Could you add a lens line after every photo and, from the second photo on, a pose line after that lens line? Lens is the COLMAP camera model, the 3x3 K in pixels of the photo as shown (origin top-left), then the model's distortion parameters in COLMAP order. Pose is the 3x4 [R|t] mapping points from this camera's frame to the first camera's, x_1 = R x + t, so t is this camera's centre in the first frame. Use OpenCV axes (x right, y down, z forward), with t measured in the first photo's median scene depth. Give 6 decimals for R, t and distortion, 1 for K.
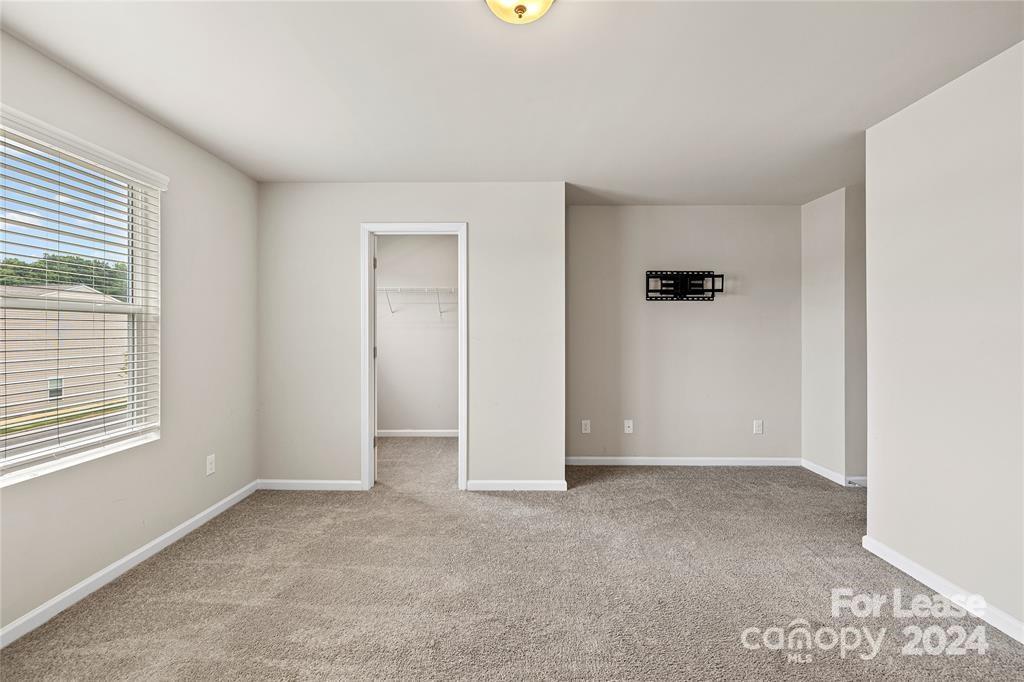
lens RADIAL K [[446.7, 0, 509.3], [0, 446.7, 342.4], [0, 0, 1]] dist [0.014634, -0.000135]
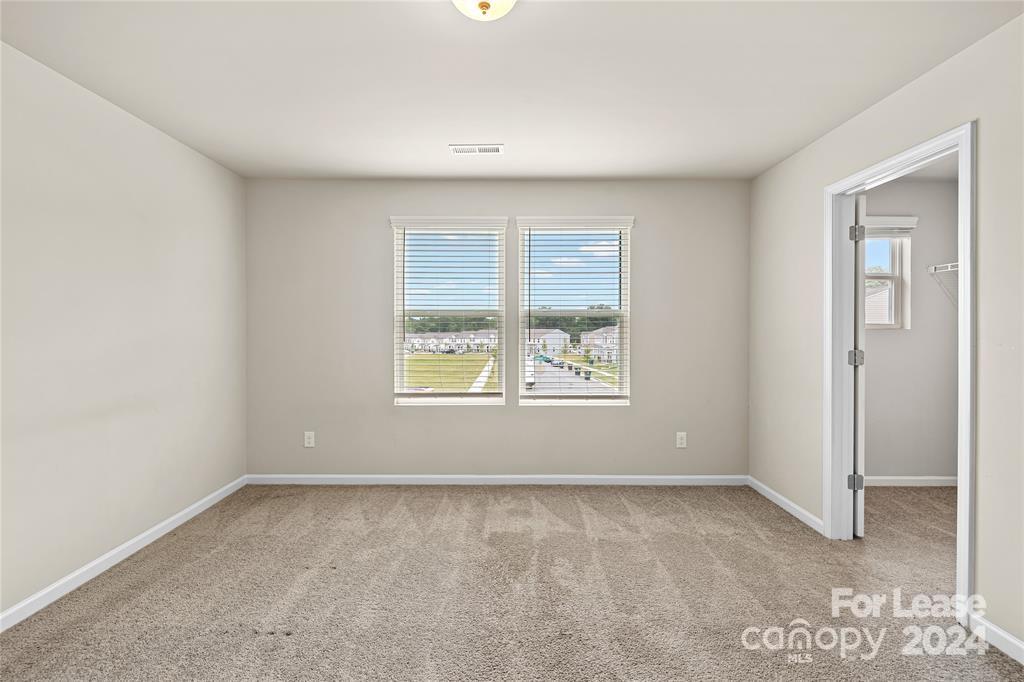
lens RADIAL K [[446.7, 0, 506.6], [0, 446.7, 334.6], [0, 0, 1]] dist [0.014634, -0.000135]
pose [[-0.023757, 0.007489, -0.999690, 0.556461], [-0.023233, 0.999698, 0.008041, -0.007626], [0.999448, 0.023417, -0.023576, 0.574008]]
